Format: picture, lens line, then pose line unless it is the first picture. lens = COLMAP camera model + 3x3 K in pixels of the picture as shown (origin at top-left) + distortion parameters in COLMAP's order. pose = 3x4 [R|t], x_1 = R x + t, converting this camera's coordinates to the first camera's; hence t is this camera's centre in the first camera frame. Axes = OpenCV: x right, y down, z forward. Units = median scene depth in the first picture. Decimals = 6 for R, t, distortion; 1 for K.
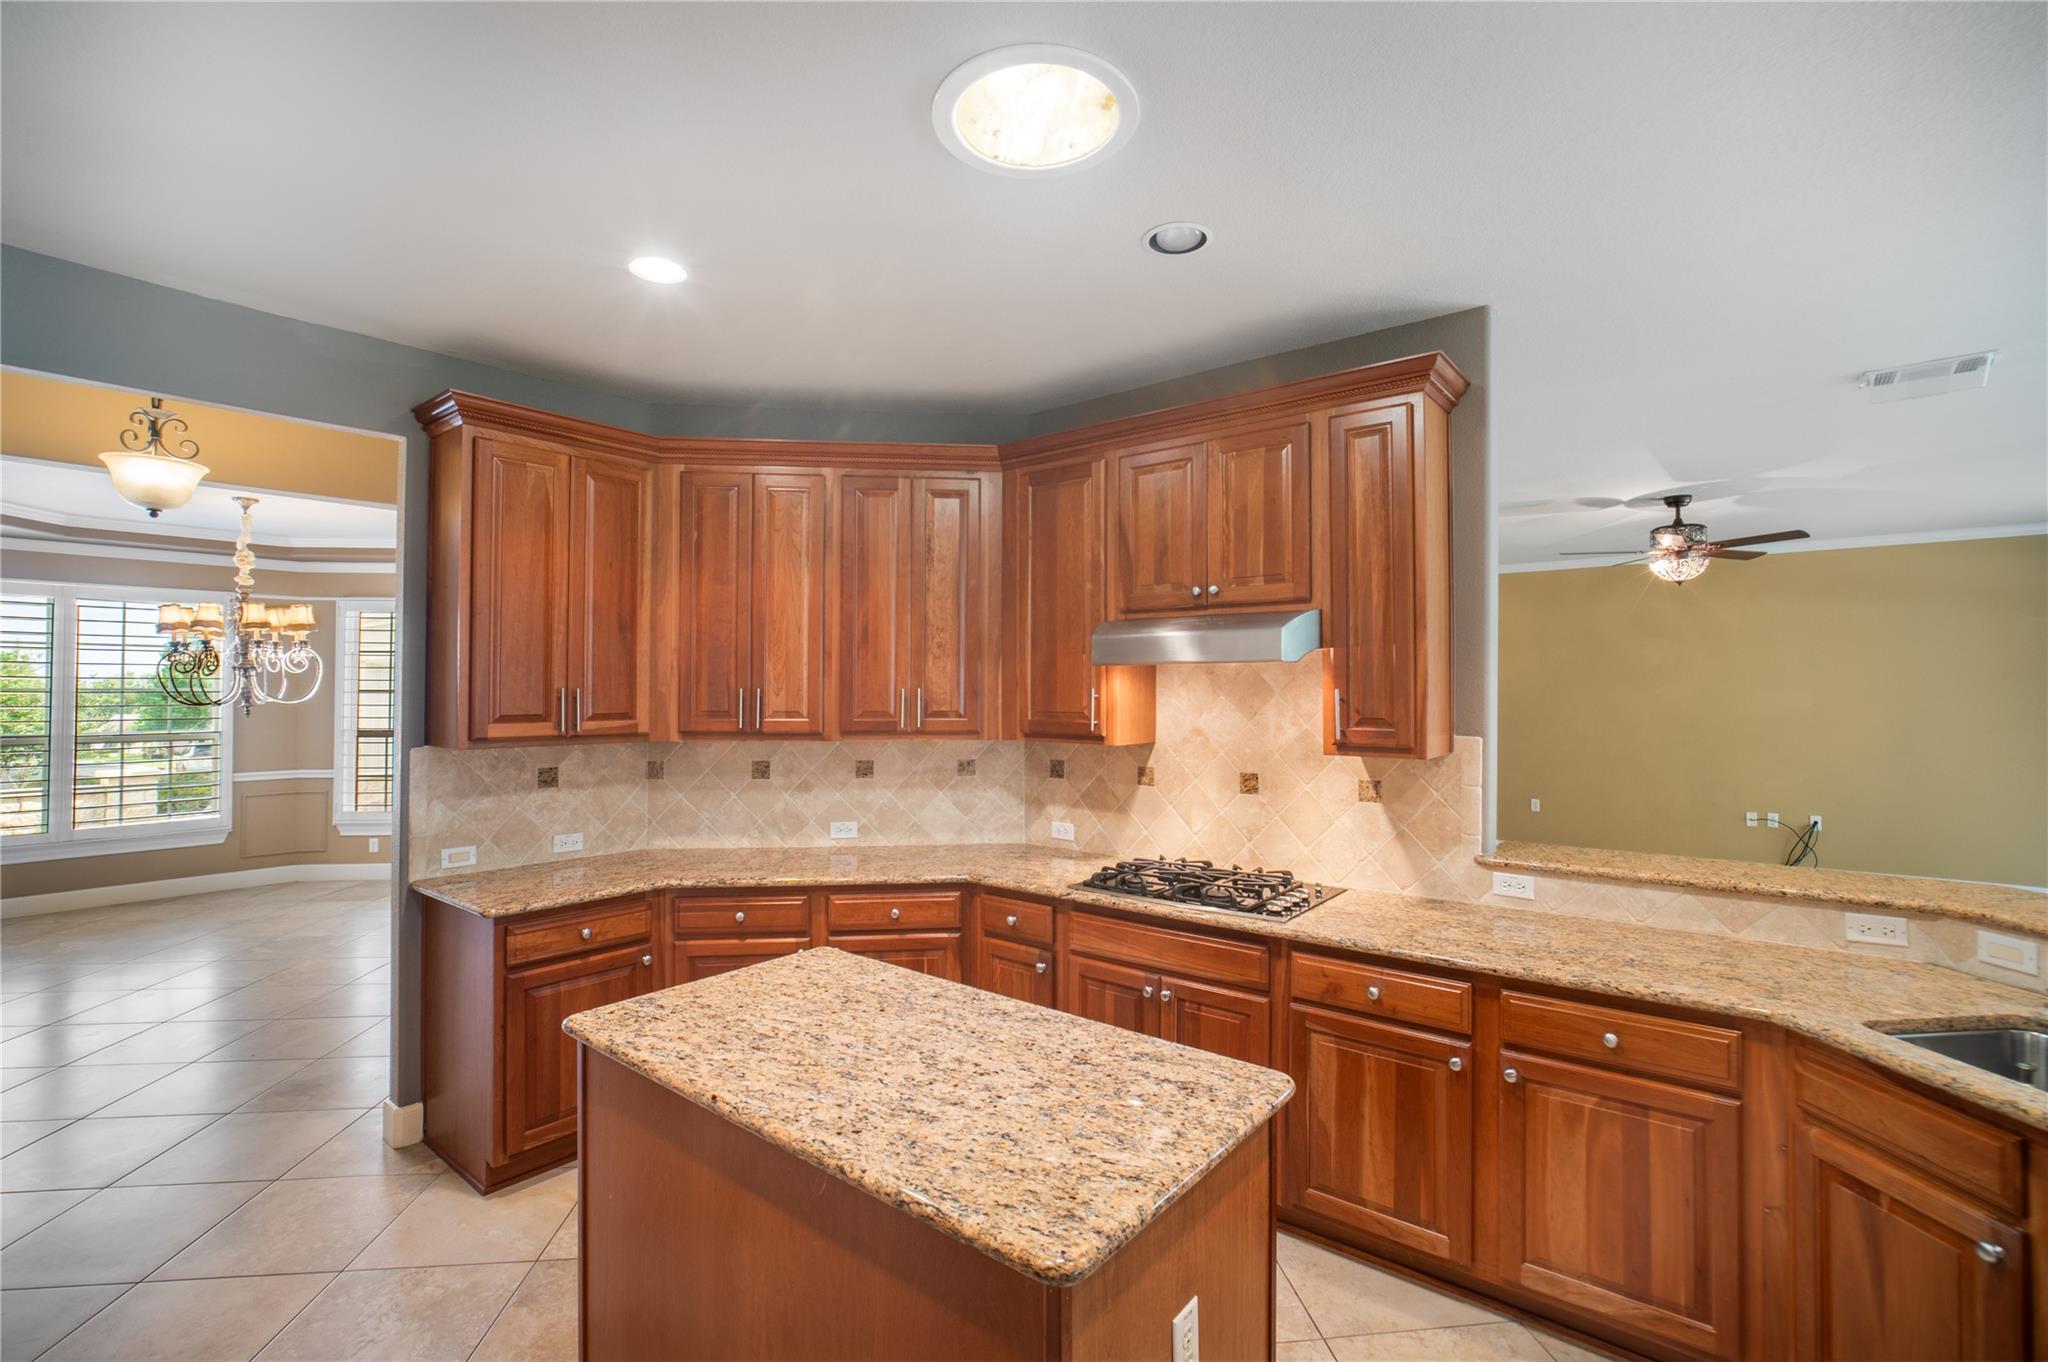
lens RADIAL K [[920.7, 0, 1021.7], [0, 920.7, 667.2], [0, 0, 1]] dist [-0.029155, 0.007709]
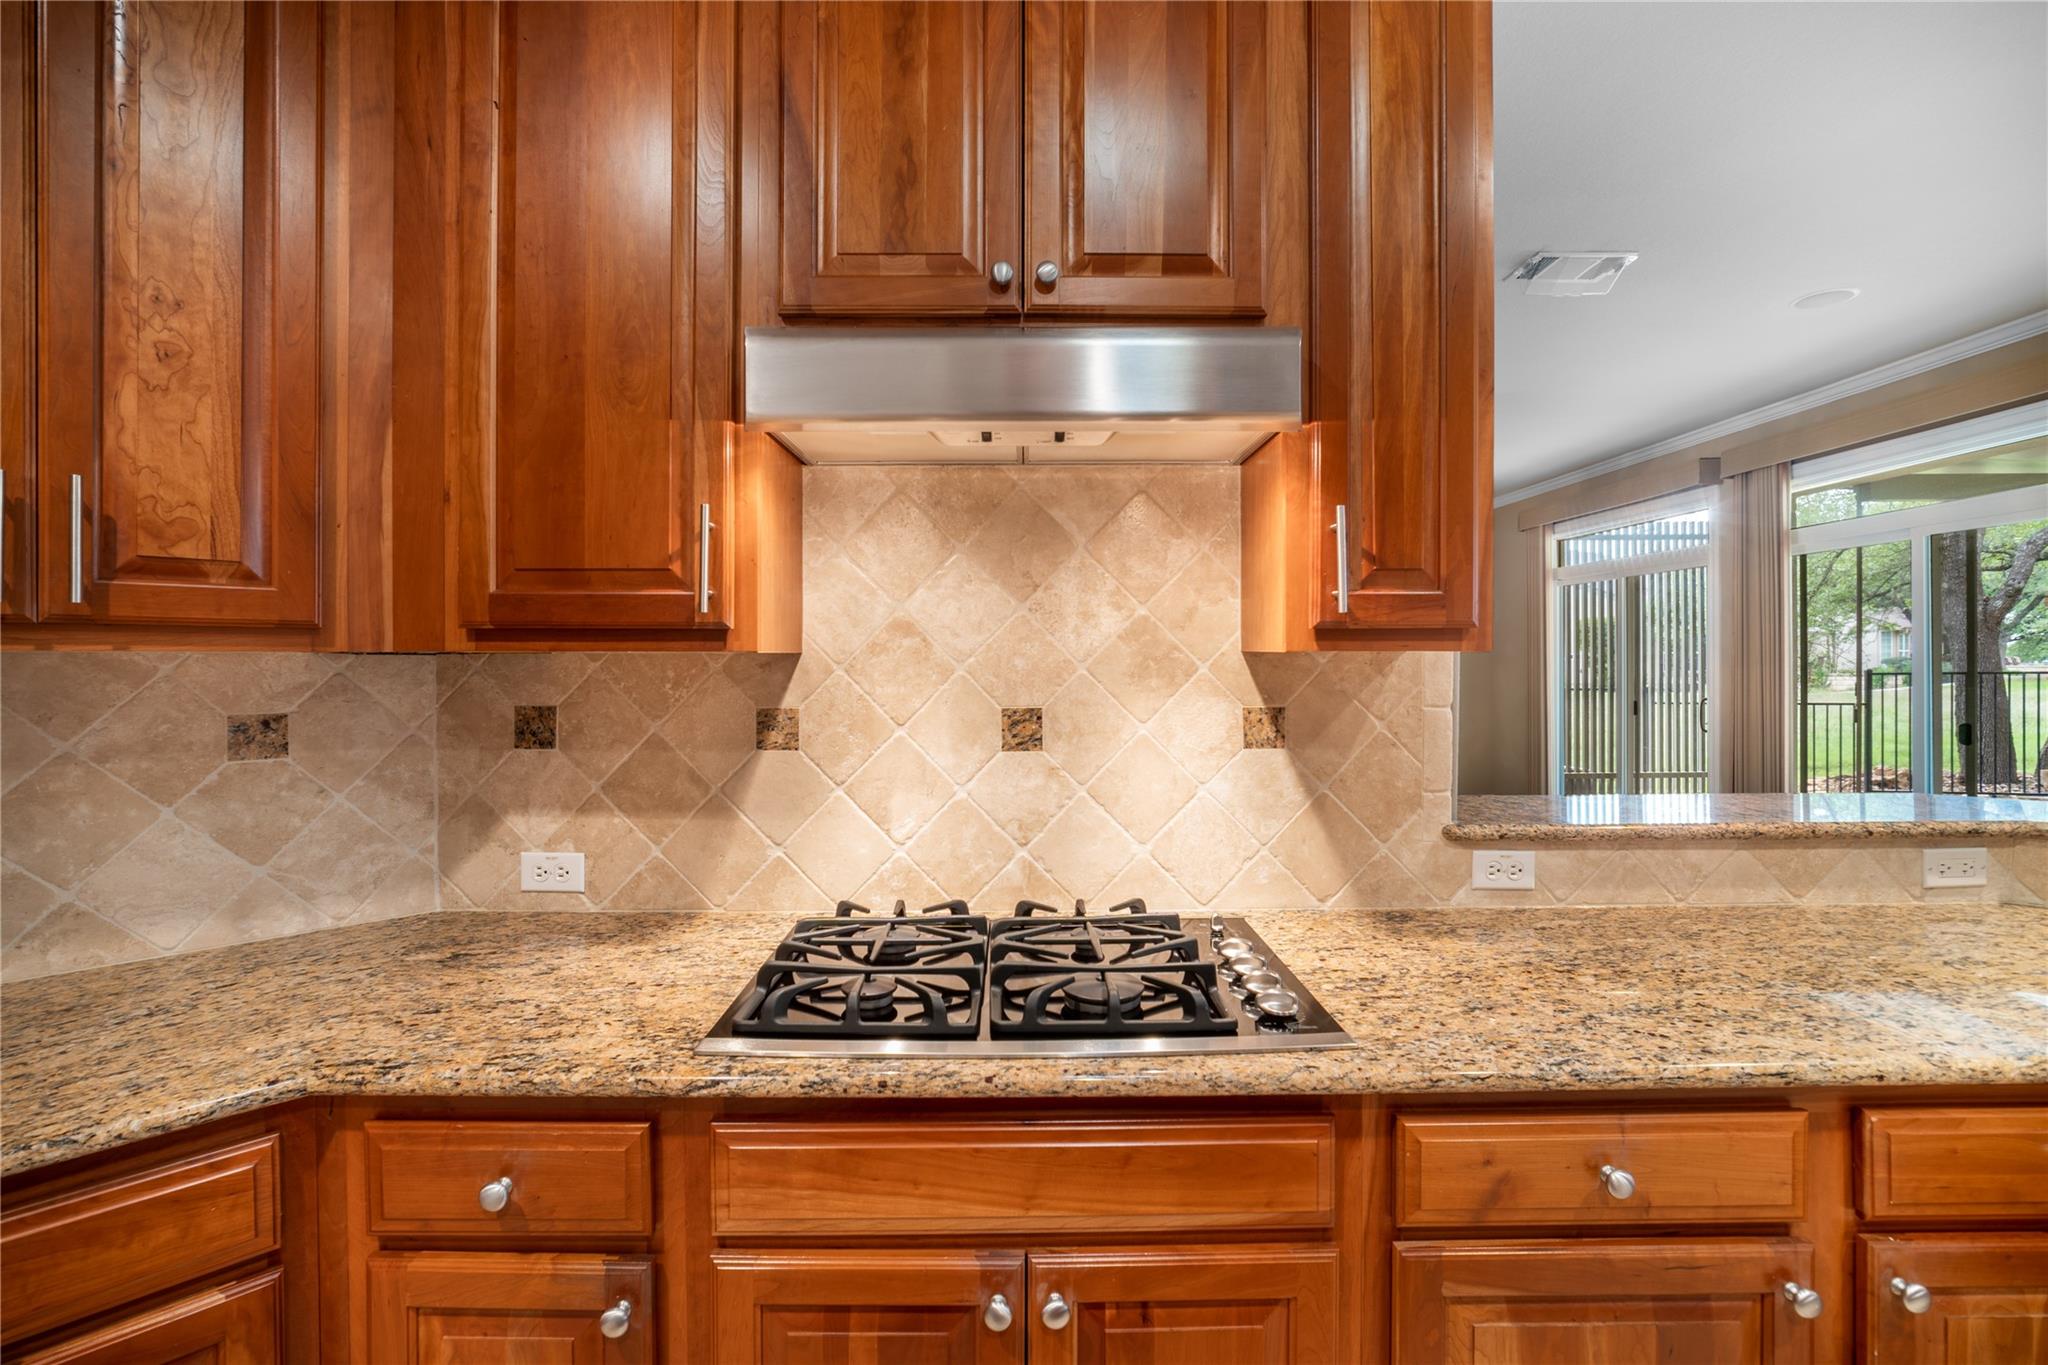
lens RADIAL K [[920.7, 0, 1021.7], [0, 920.7, 668.7], [0, 0, 1]] dist [-0.029155, 0.007709]
pose [[0.771375, -0.004646, 0.636364, -0.066186], [-0.012916, 0.999653, 0.022954, 0.083482], [-0.636250, -0.025925, 0.771047, 0.626929]]
